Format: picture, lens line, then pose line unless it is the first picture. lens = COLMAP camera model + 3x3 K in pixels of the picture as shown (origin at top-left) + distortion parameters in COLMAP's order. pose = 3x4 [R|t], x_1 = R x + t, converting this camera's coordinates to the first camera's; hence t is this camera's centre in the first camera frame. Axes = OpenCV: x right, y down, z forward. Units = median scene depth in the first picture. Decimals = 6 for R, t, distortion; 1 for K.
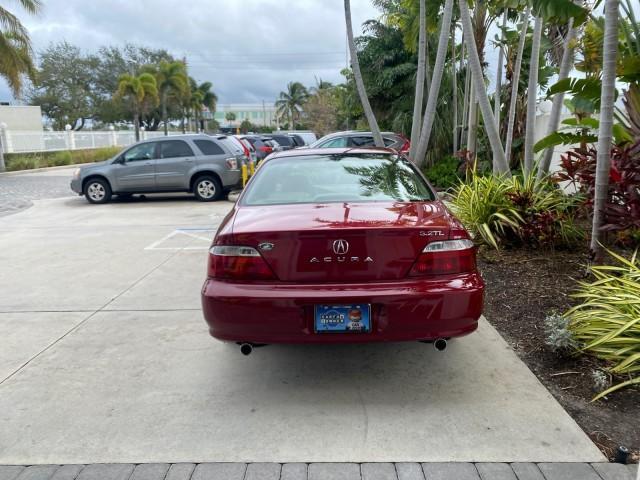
lens RADIAL K [[490.5, 0, 318.4], [0, 490.5, 240.4], [0, 0, 1]] dist [0.031299, -0.034758]
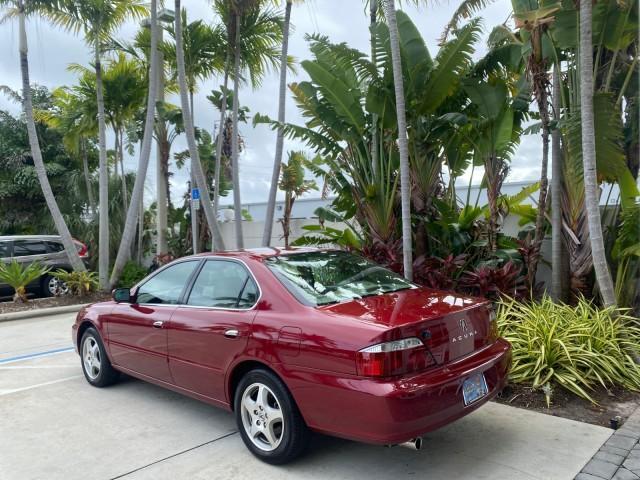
lens RADIAL K [[490.5, 0, 319.9], [0, 490.5, 237.5], [0, 0, 1]] dist [0.031299, -0.034758]
pose [[0.675411, -0.000981, 0.737441, -0.231593], [0.158845, 0.976719, -0.144184, -0.016858], [-0.720131, 0.214522, 0.659842, 0.088719]]
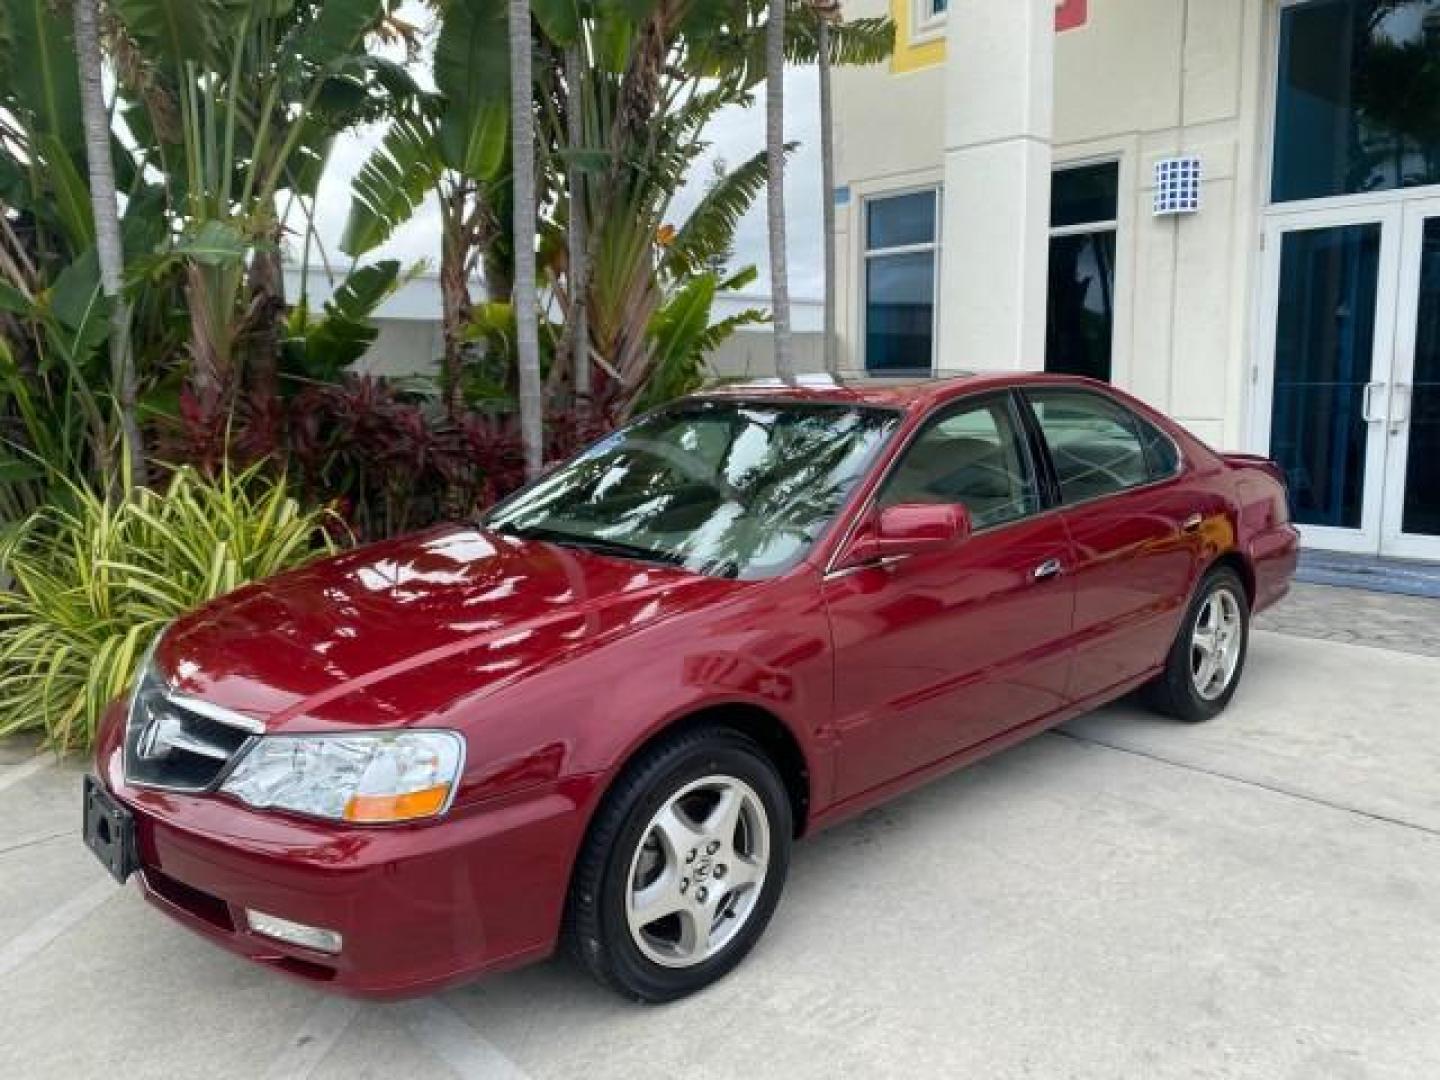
lens RADIAL K [[1103.7, 0, 718.0], [0, 1103.7, 531.2], [0, 0, 1]] dist [0.031299, -0.034758]
pose [[-0.686574, -0.078094, 0.722853, -0.201083], [0.175688, 0.946932, 0.269174, -0.123800], [-0.705513, 0.311804, -0.636419, 0.634946]]
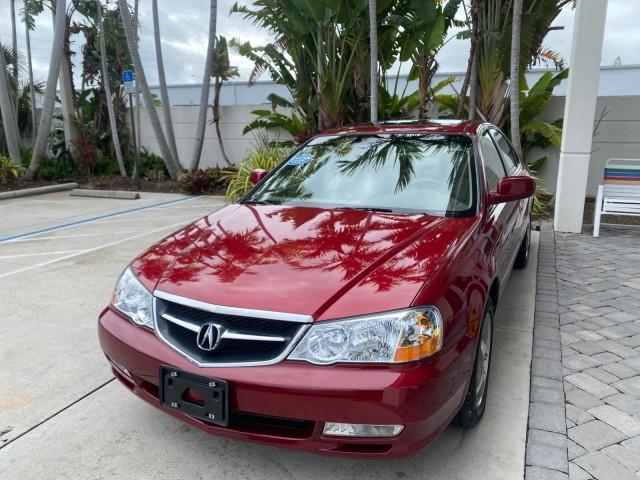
lens RADIAL K [[490.5, 0, 315.8], [0, 490.5, 234.6], [0, 0, 1]] dist [0.031299, -0.034758]
pose [[0.397068, -0.191873, 0.897508, -0.439404], [0.196249, 0.973035, 0.121196, -0.021581], [-0.896562, 0.128012, 0.424016, 0.173694]]
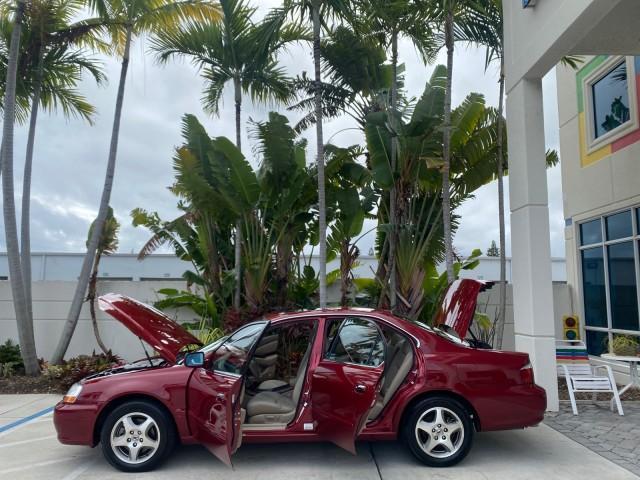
lens RADIAL K [[490.5, 0, 318.4], [0, 490.5, 238.8], [0, 0, 1]] dist [0.031299, -0.034758]
pose [[-0.023650, 0.134193, 0.990673, -0.430604], [0.205751, 0.970389, -0.126534, -0.075636], [-0.978318, 0.200840, -0.050560, 0.384357]]
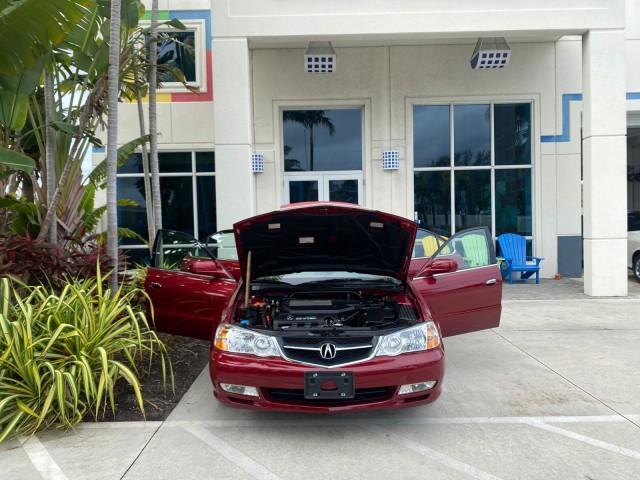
lens RADIAL K [[490.5, 0, 319.1], [0, 490.5, 241.3], [0, 0, 1]] dist [0.031299, -0.034758]
pose [[-0.999174, 0.035310, -0.020112, 0.025351], [0.029205, 0.968121, 0.248775, -0.170729], [0.028255, 0.247982, -0.968352, 0.825822]]
